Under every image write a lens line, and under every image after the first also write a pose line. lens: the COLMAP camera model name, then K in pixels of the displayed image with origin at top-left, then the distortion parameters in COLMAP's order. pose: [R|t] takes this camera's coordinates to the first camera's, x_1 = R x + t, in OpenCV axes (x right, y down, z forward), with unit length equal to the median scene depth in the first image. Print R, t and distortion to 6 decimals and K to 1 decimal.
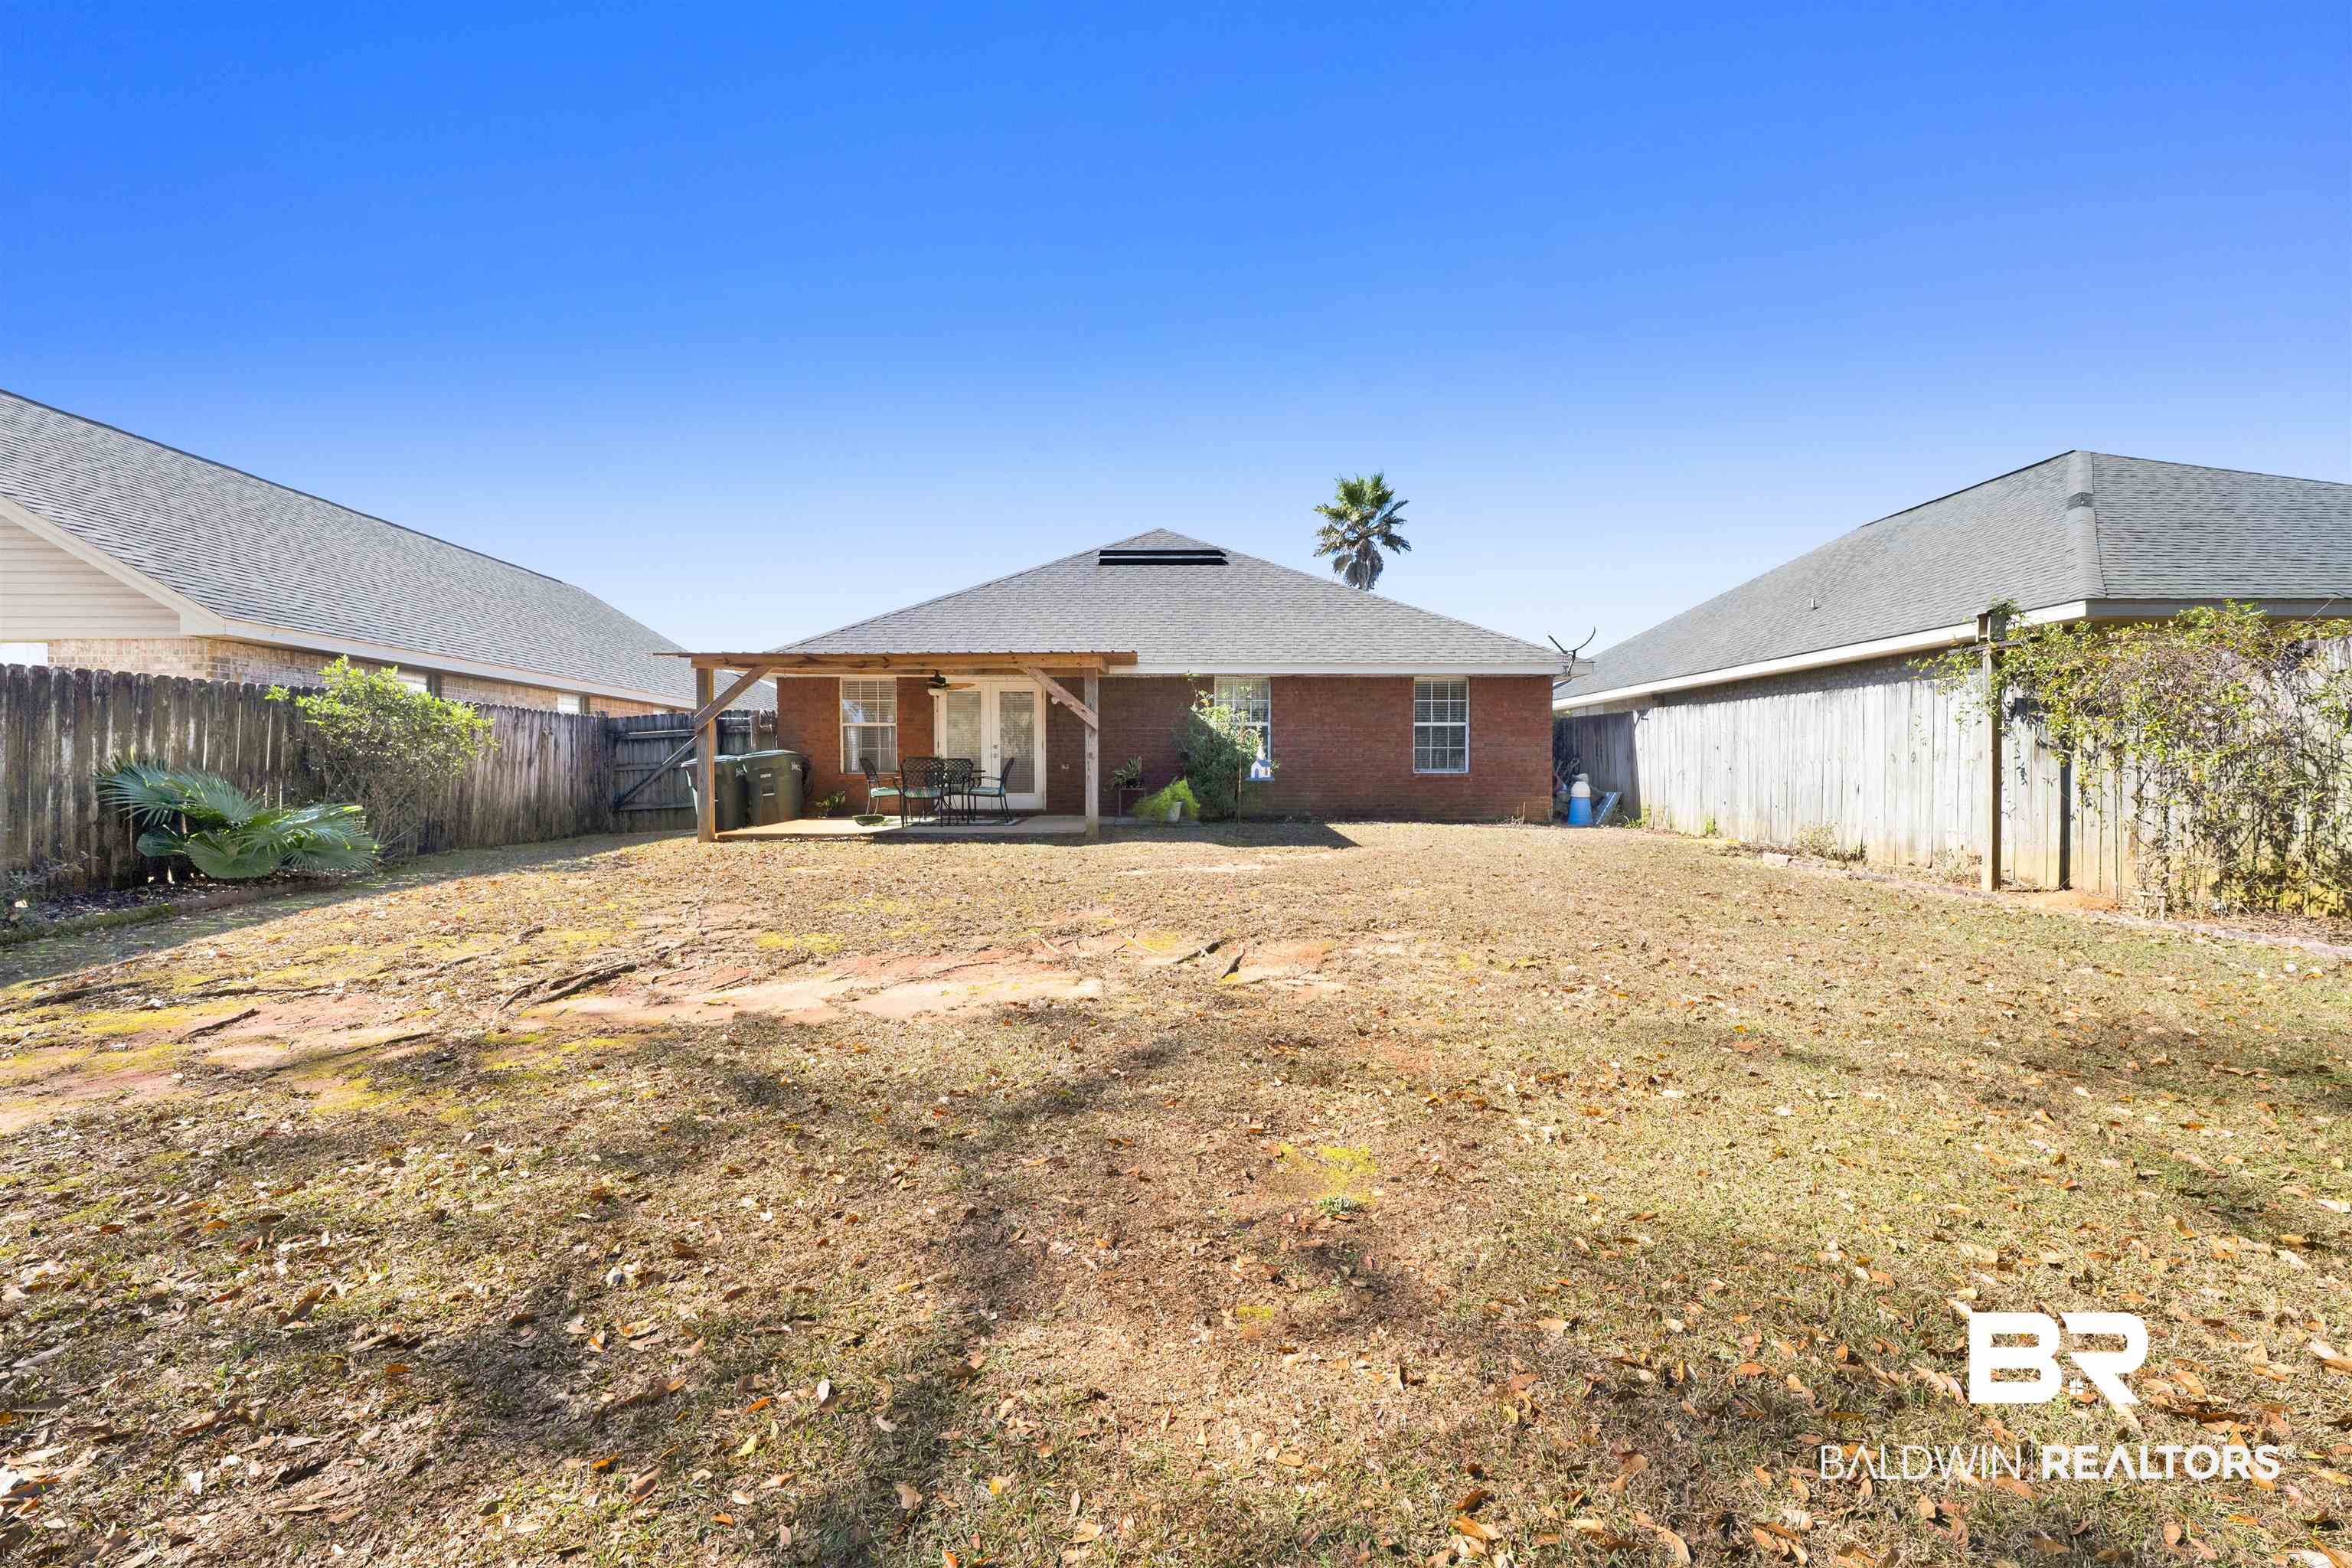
lens RADIAL K [[959.1, 0, 1154.8], [0, 959.1, 781.5], [0, 0, 1]] dist [-0.003363, 0.001650]
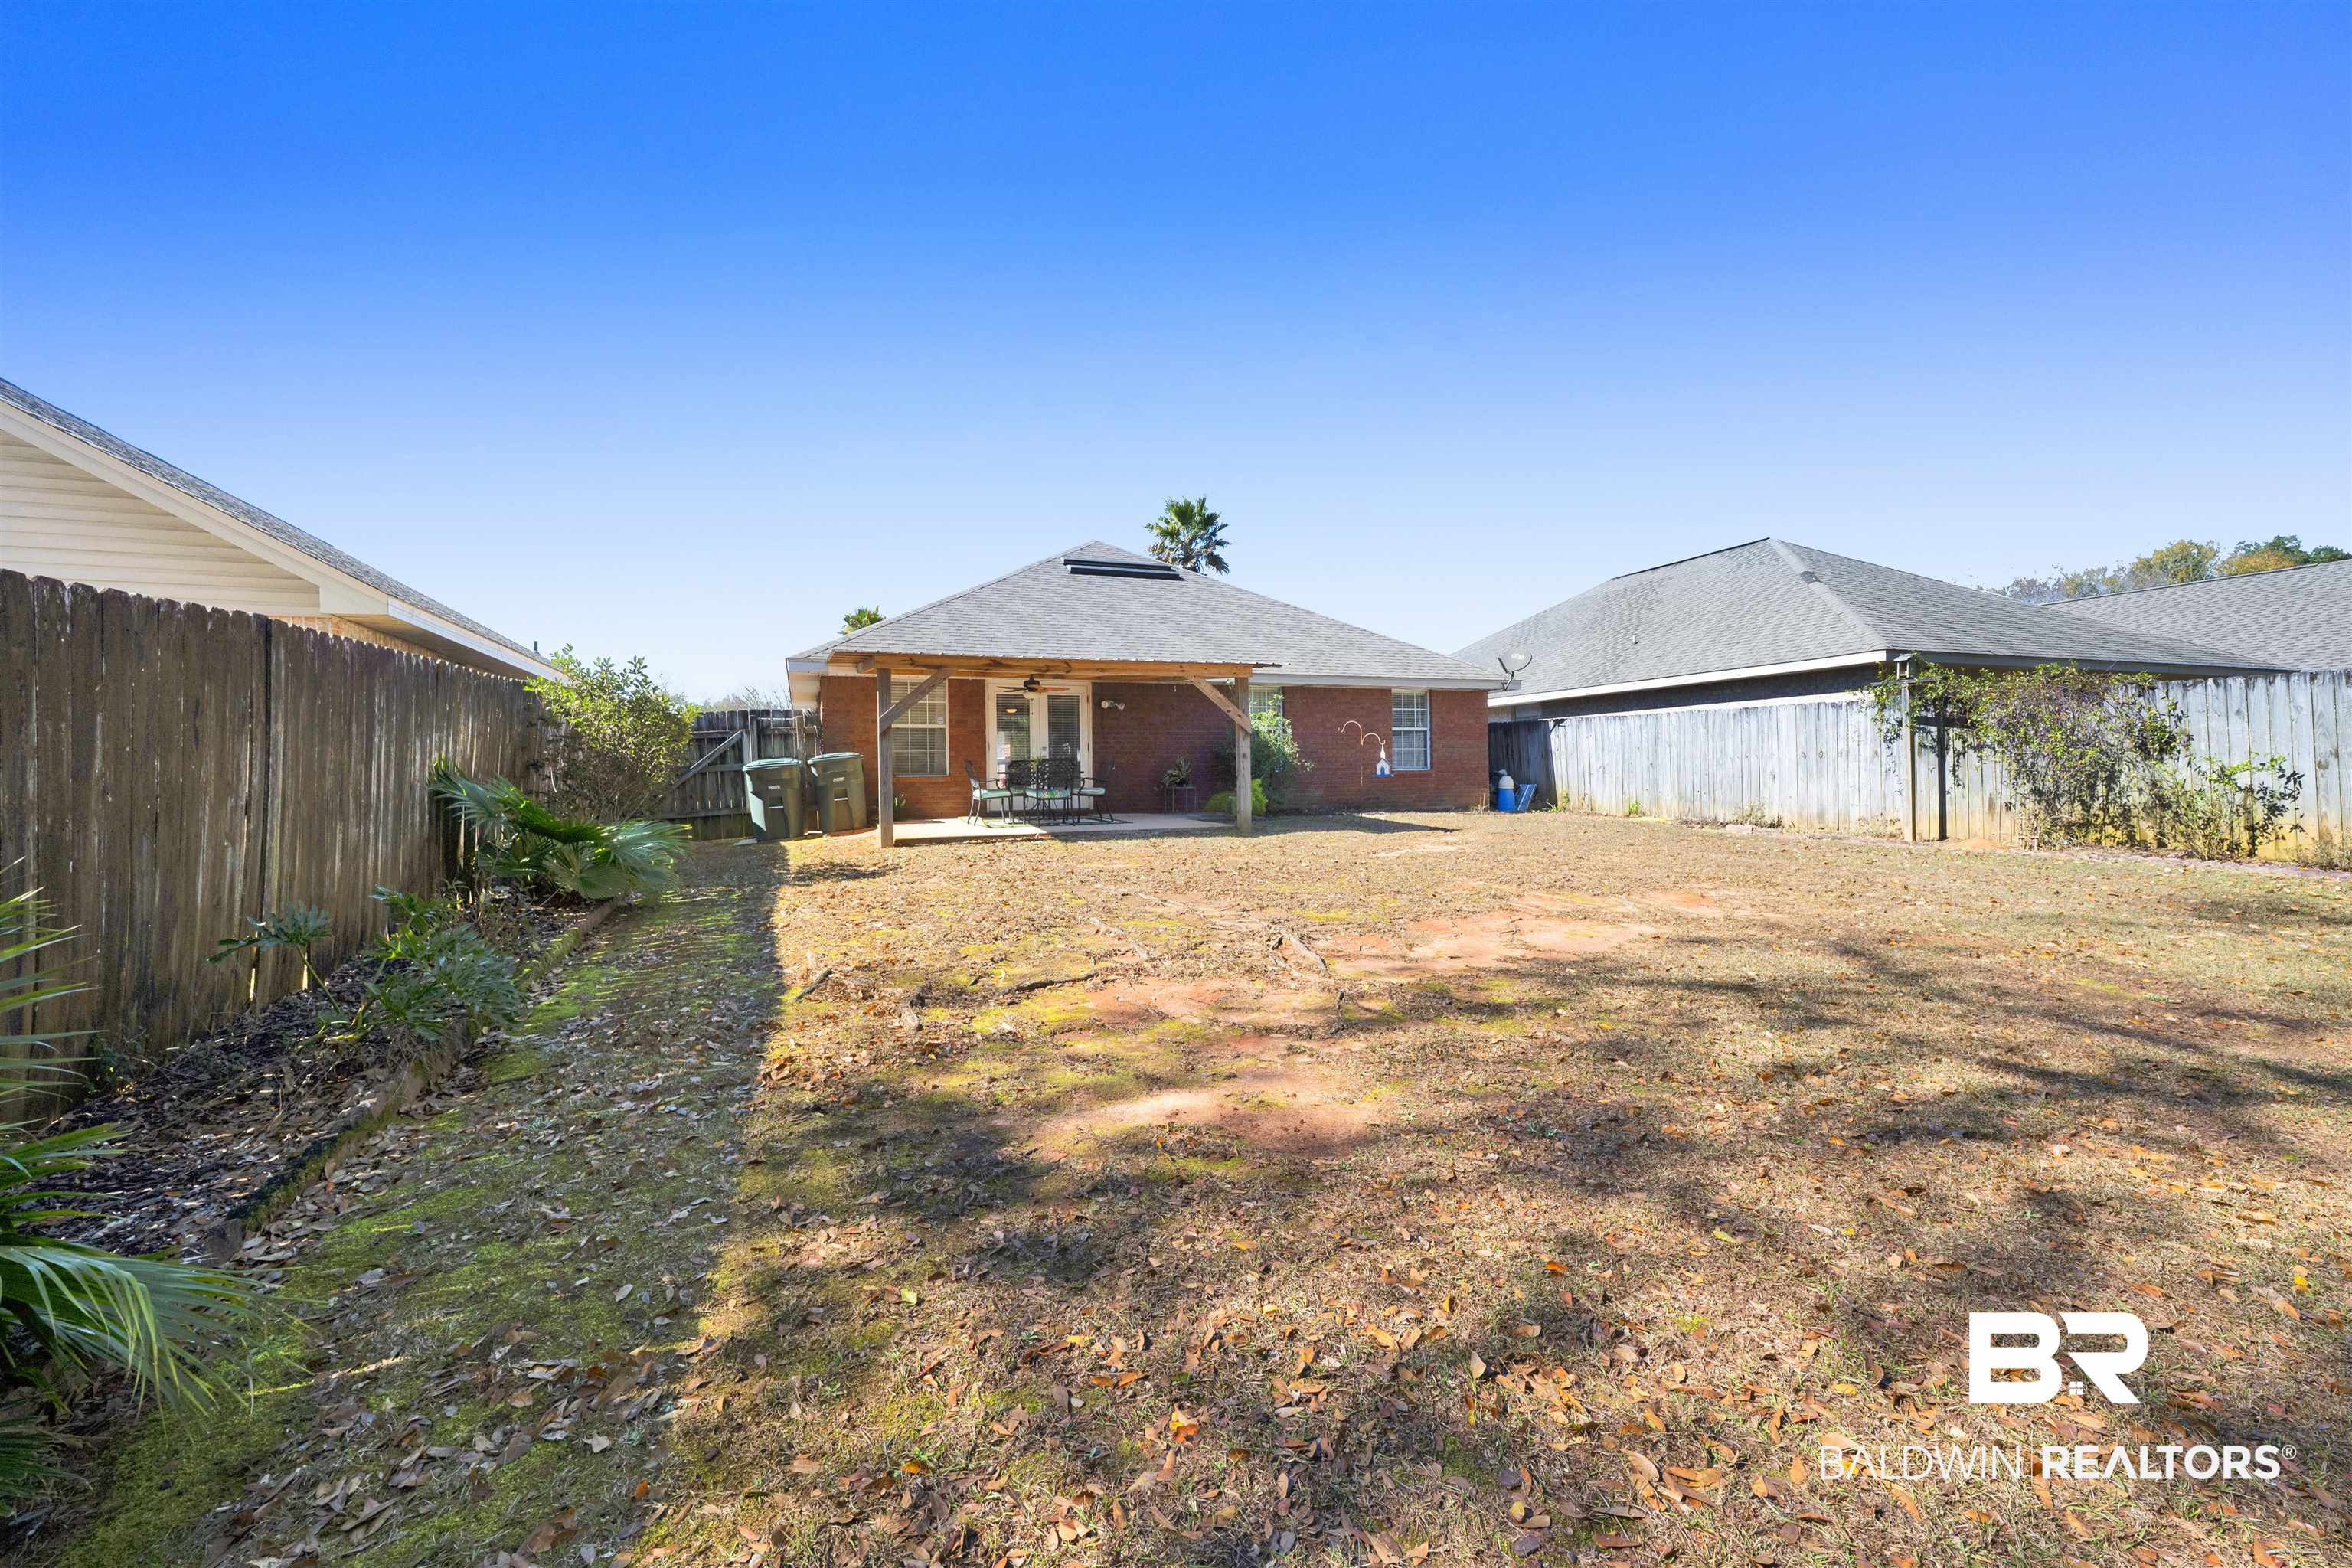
lens RADIAL K [[959.1, 0, 1169.1], [0, 959.1, 772.6], [0, 0, 1]] dist [-0.003363, 0.001650]
pose [[0.936698, -0.011002, 0.349967, -0.417785], [0.014703, 0.999861, -0.007921, -0.000604], [-0.349831, 0.012566, 0.936729, -0.009940]]
